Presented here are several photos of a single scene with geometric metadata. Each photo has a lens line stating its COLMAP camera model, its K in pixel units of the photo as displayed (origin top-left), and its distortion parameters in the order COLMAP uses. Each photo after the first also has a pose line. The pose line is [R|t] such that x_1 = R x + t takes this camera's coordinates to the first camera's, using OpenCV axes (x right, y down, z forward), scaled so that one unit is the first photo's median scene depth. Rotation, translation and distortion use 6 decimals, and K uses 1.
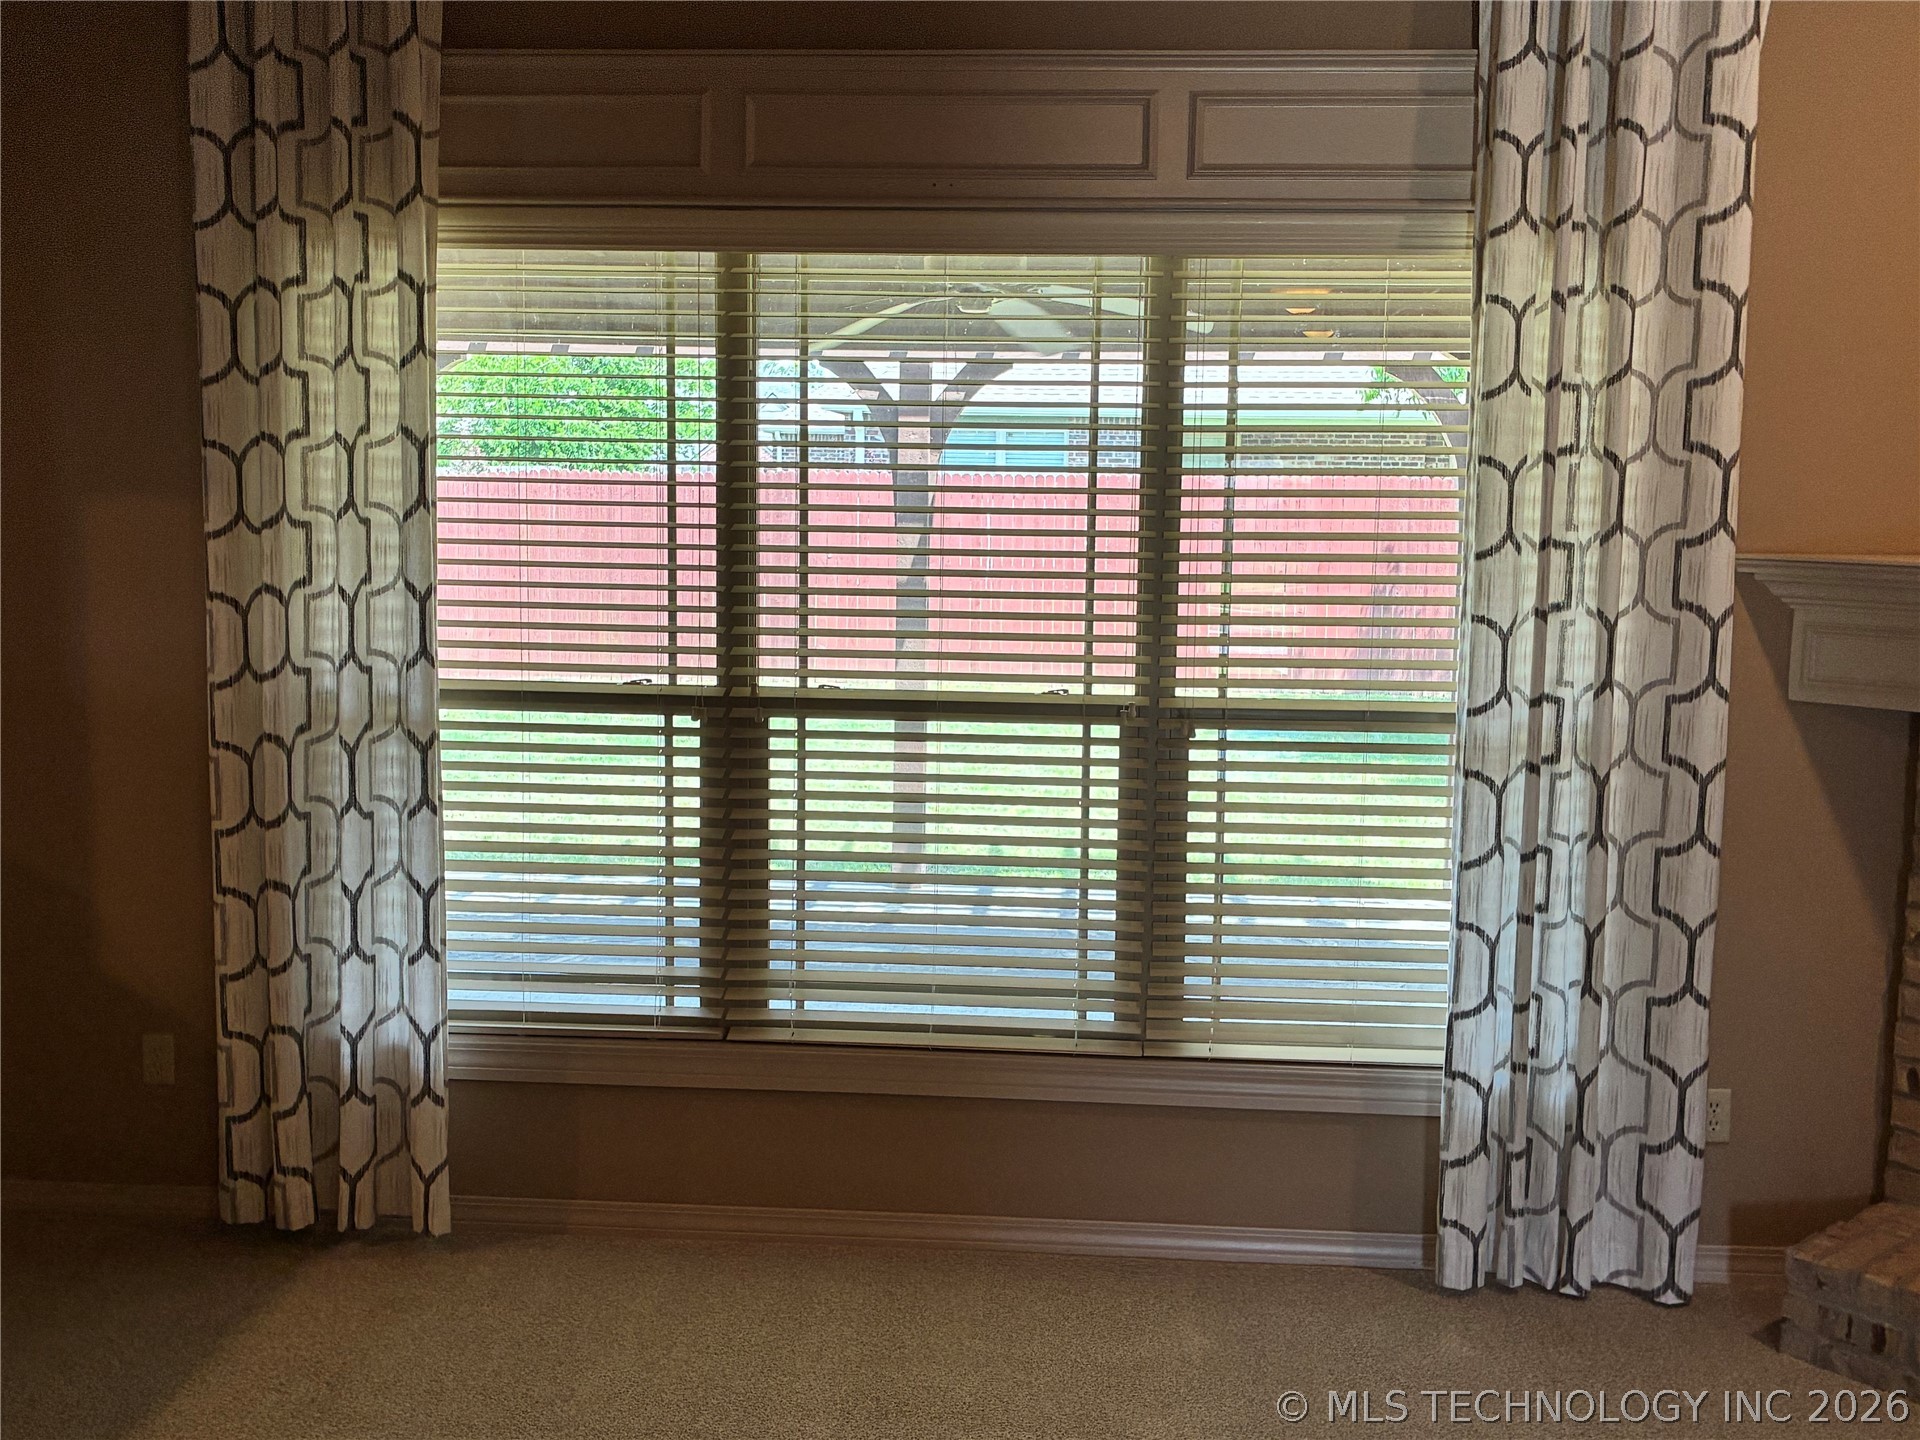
lens RADIAL K [[2027.5, 0, 923.9], [0, 2027.5, 709.9], [0, 0, 1]] dist [0.020626, 0.000000]
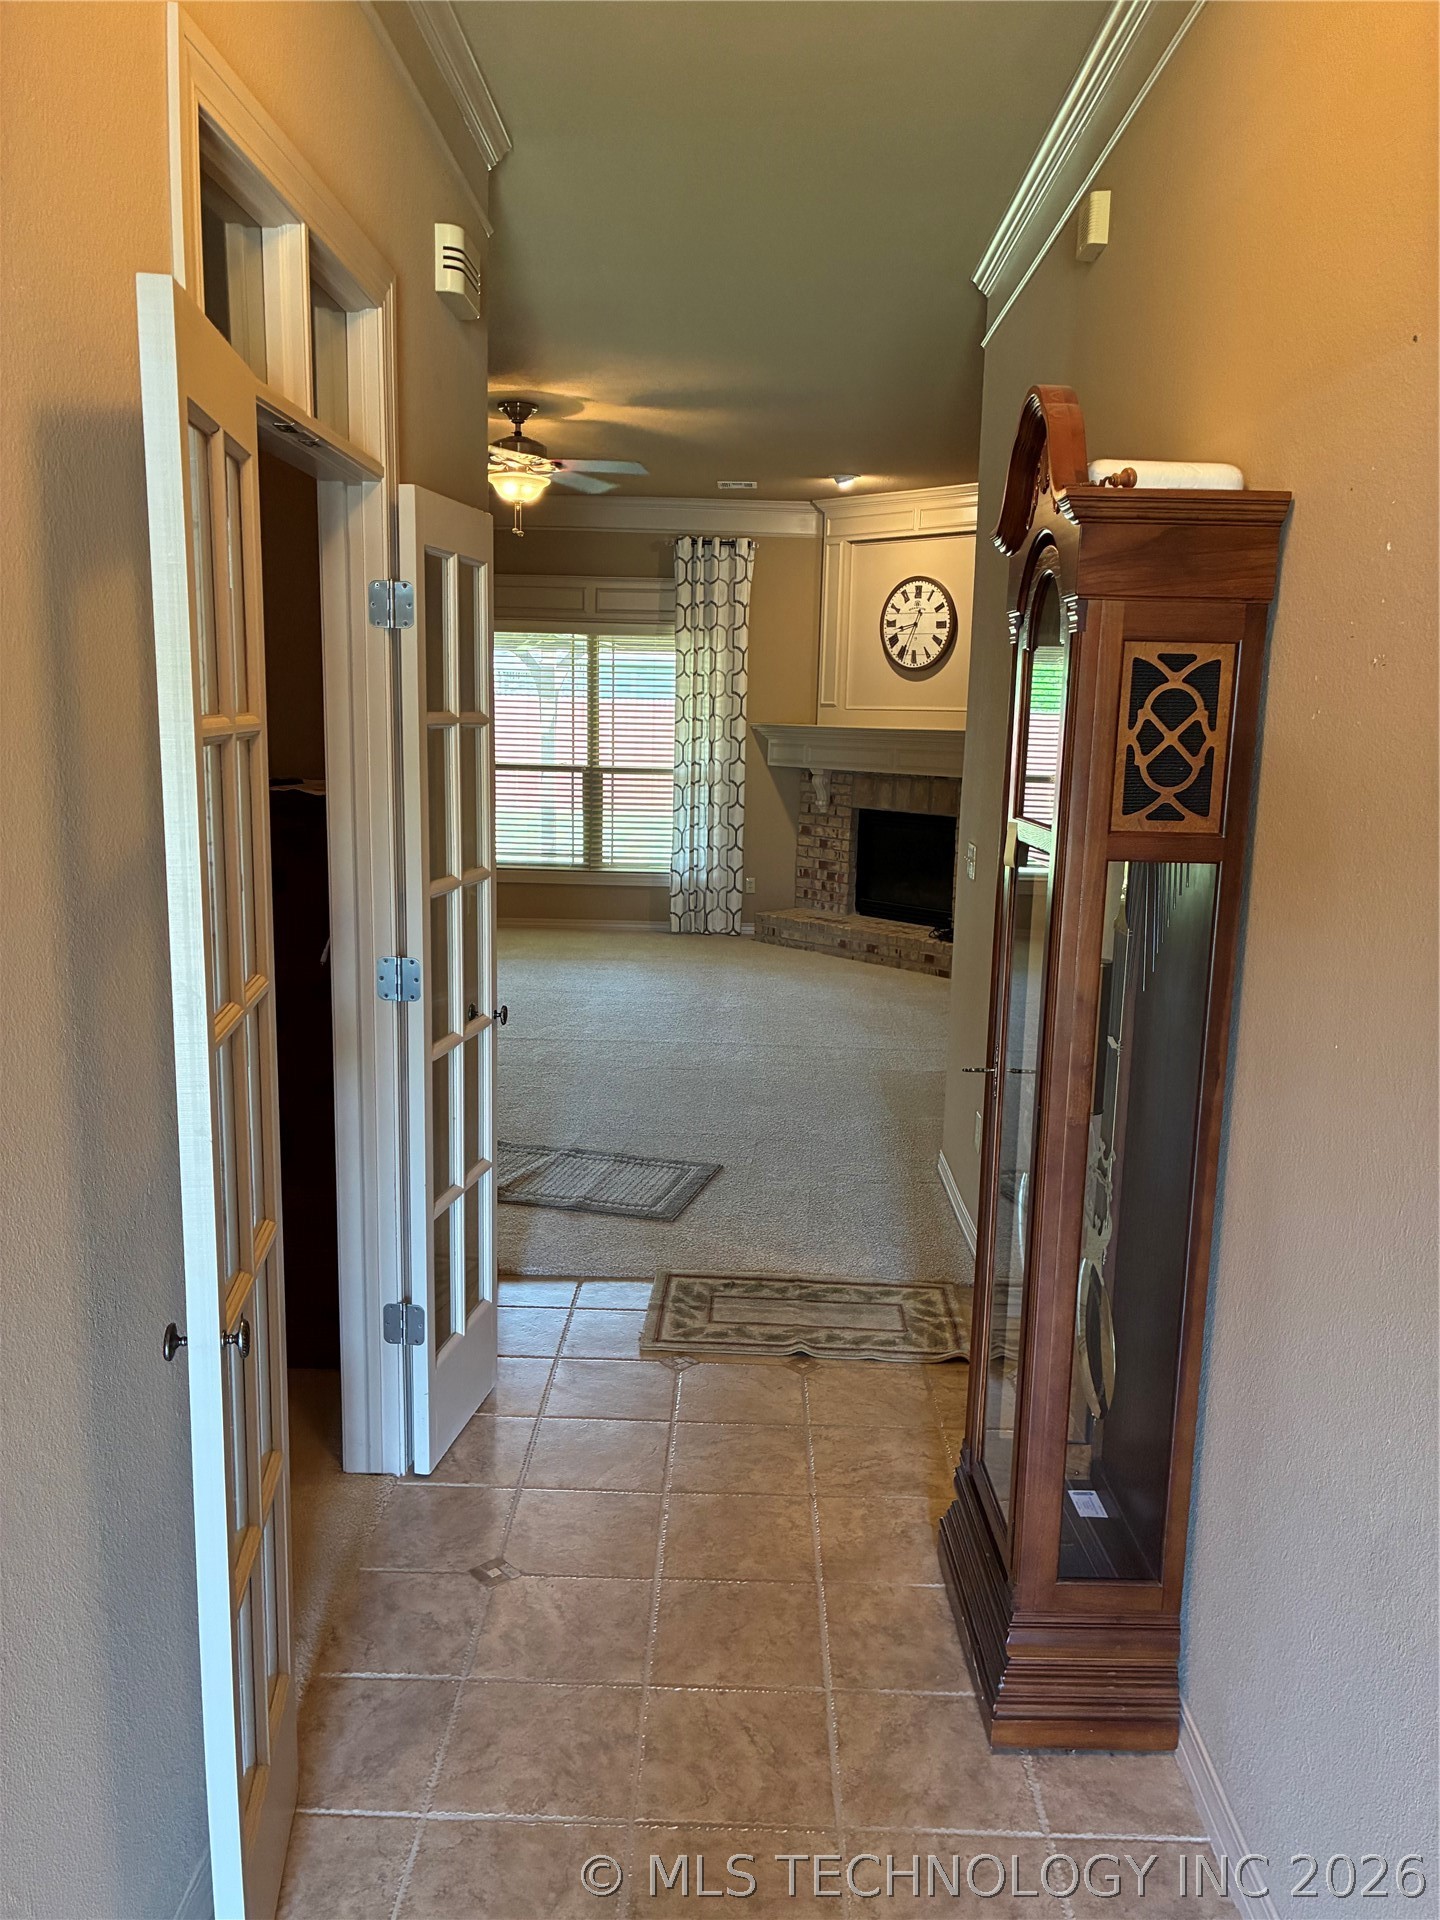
lens RADIAL K [[1563.2, 0, 726.2], [0, 1563.2, 1020.7], [0, 0, 1]] dist [0.041033, -0.004086]
pose [[0.998430, -0.000771, 0.056005, 0.204022], [-0.003644, 0.996892, 0.078694, 0.230187], [-0.055892, -0.078774, 0.995324, -1.789815]]
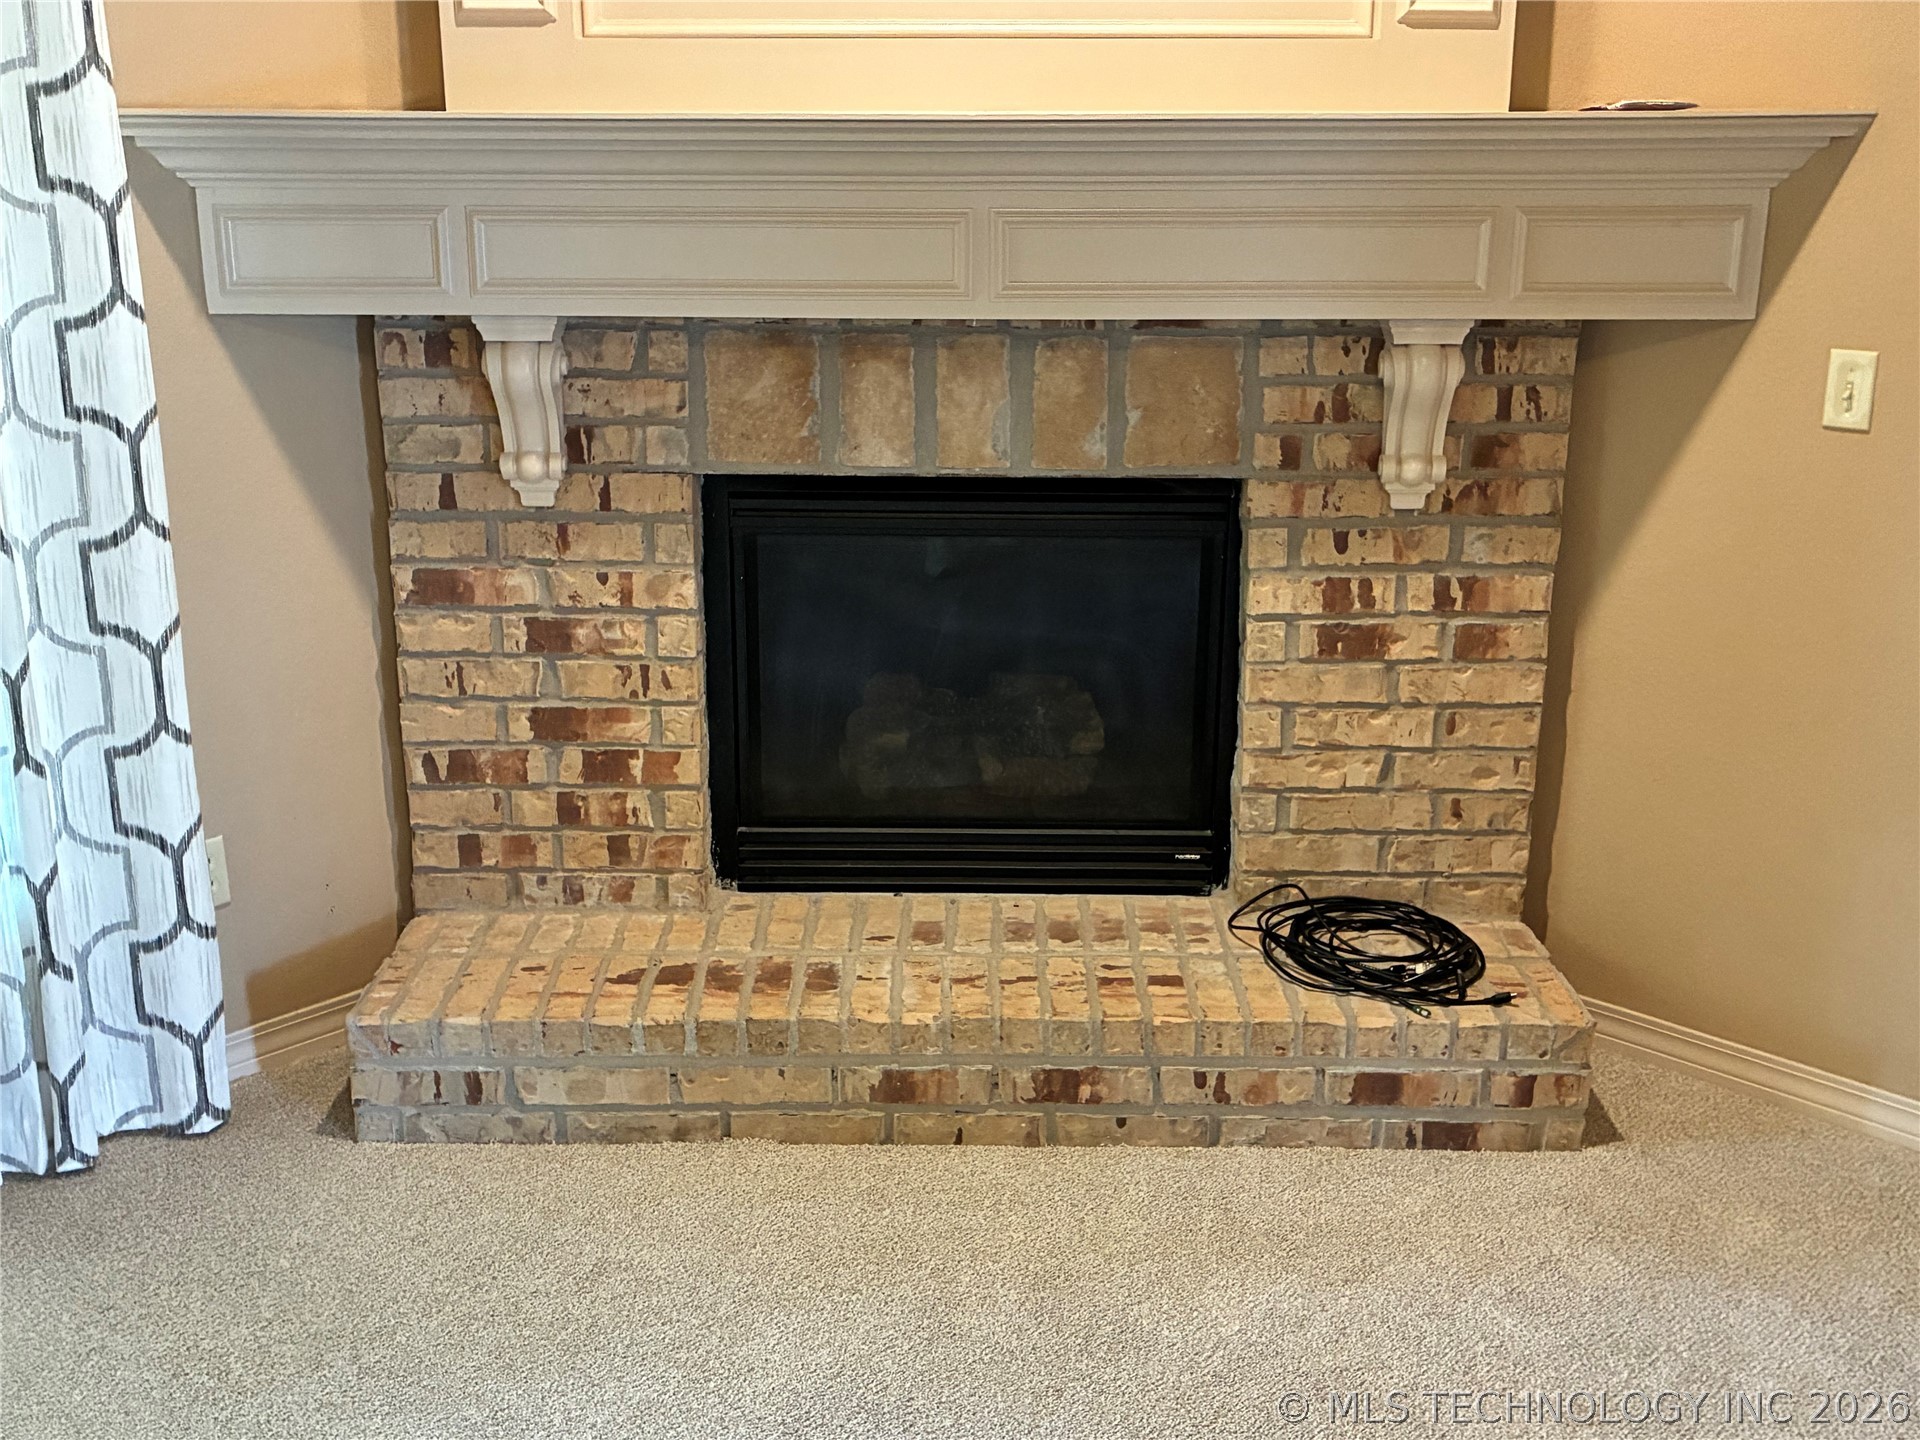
lens RADIAL K [[2027.5, 0, 986.1], [0, 2027.5, 704.8], [0, 0, 1]] dist [0.020626, 0.000000]
pose [[0.641035, -0.225125, 0.733753, 0.031170], [0.095616, 0.971991, 0.214687, 0.001405], [-0.761533, -0.067463, 0.644606, 0.304526]]
